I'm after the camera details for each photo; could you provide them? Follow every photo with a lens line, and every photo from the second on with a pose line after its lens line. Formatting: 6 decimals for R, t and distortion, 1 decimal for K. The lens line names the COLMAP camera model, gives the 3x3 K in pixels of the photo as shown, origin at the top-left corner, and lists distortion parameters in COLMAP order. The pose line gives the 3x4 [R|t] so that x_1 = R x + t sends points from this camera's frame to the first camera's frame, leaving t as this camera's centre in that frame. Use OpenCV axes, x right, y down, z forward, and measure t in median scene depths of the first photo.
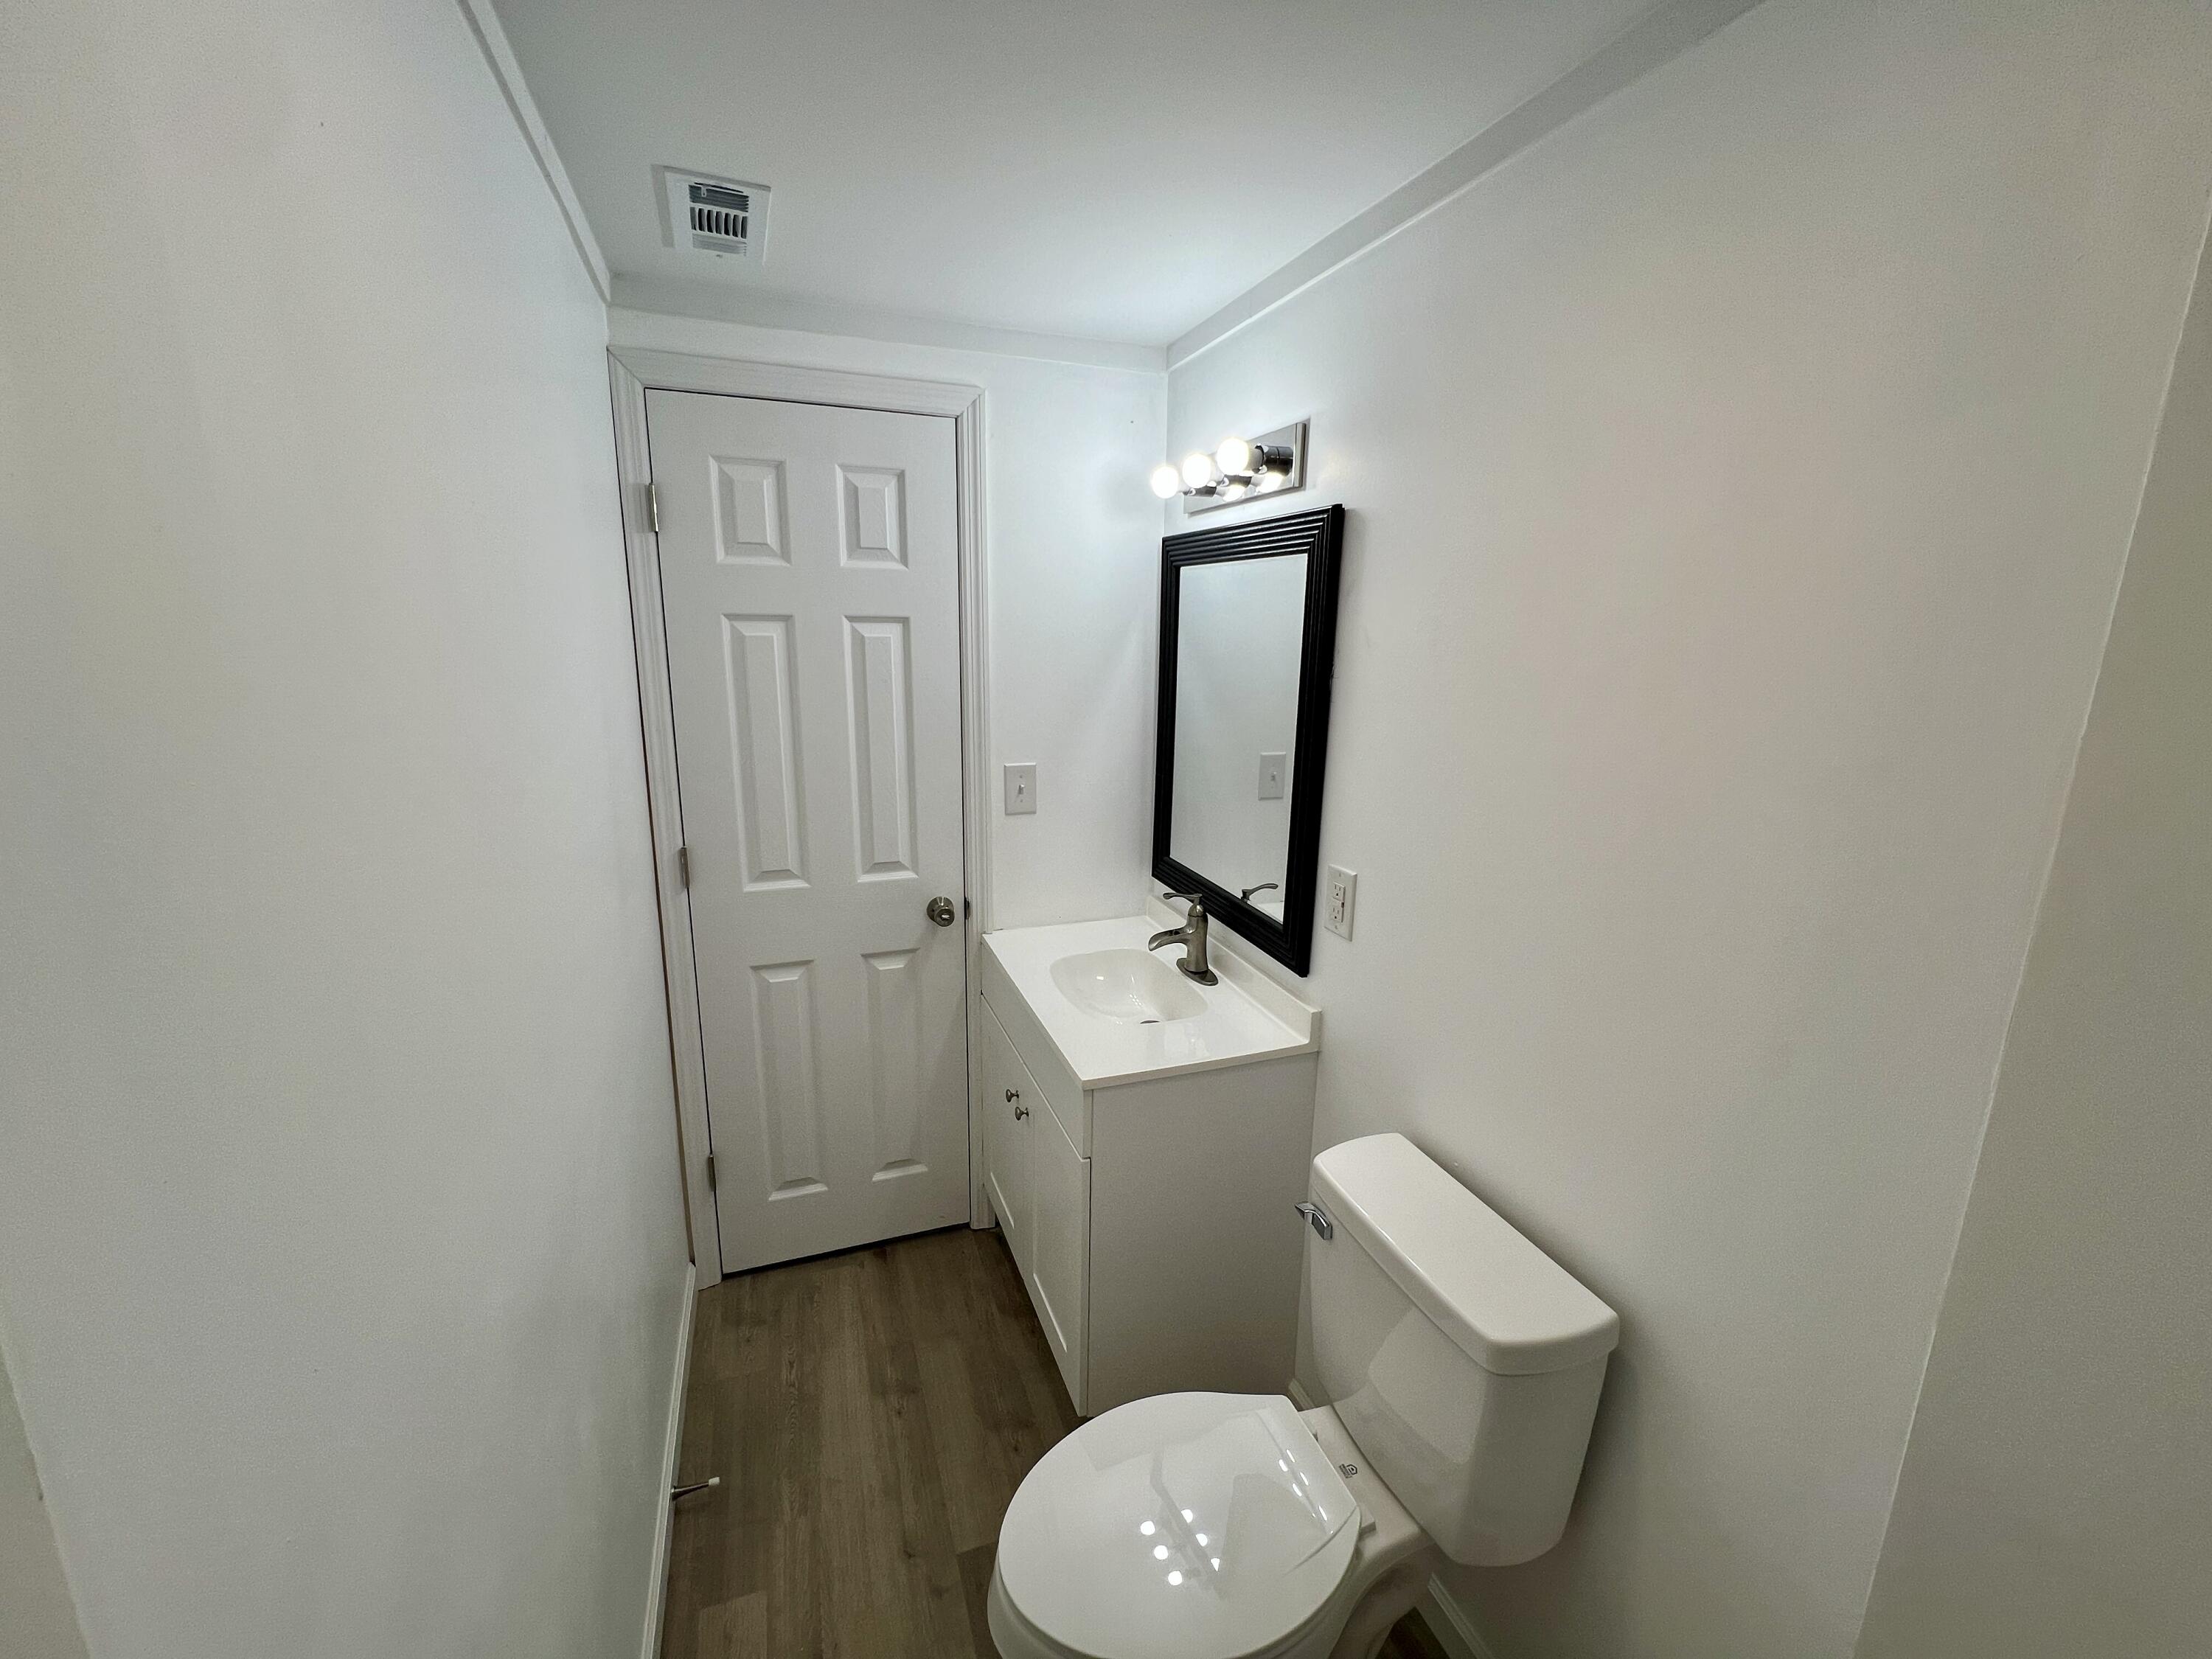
lens RADIAL K [[882.0, 0, 1100.1], [0, 882.0, 828.0], [0, 0, 1]] dist [-0.001986, 0.000158]
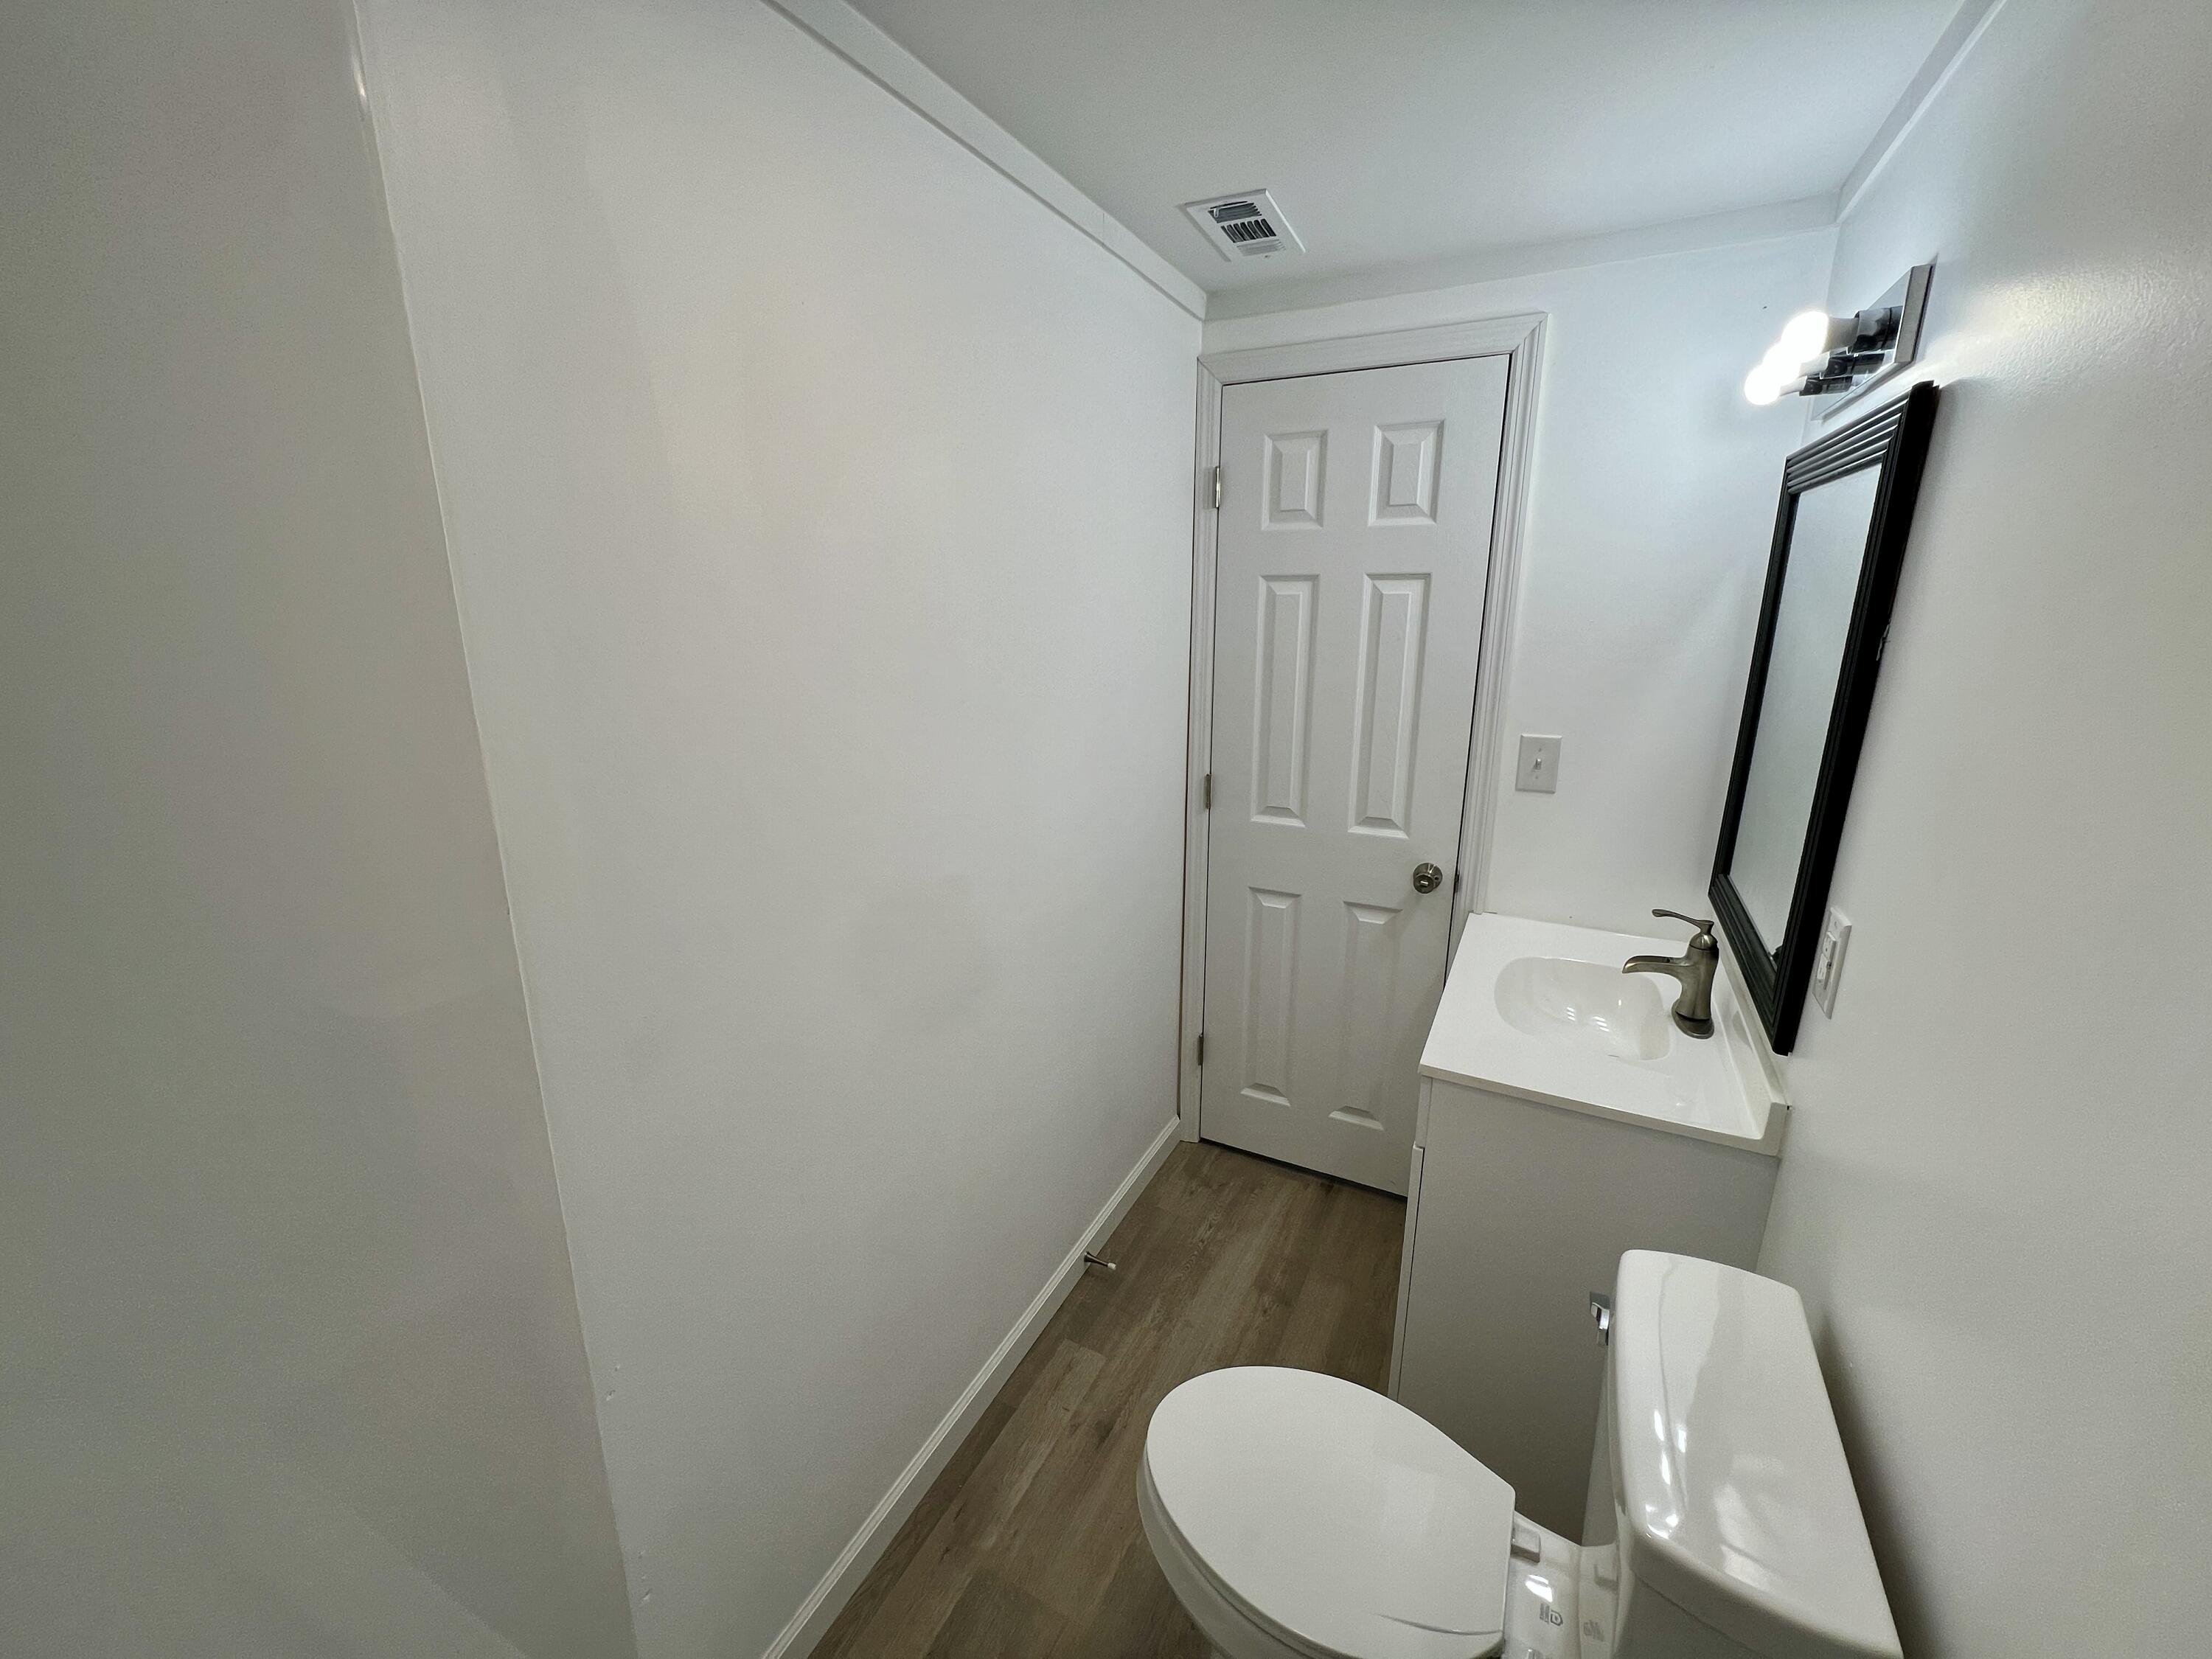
lens RADIAL K [[882.0, 0, 1100.1], [0, 882.0, 828.0], [0, 0, 1]] dist [-0.001986, 0.000158]
pose [[0.676636, 0.174472, -0.715348, 0.293494], [-0.148048, 0.983918, 0.099939, -0.004259], [0.721280, 0.038284, 0.691585, 0.069977]]
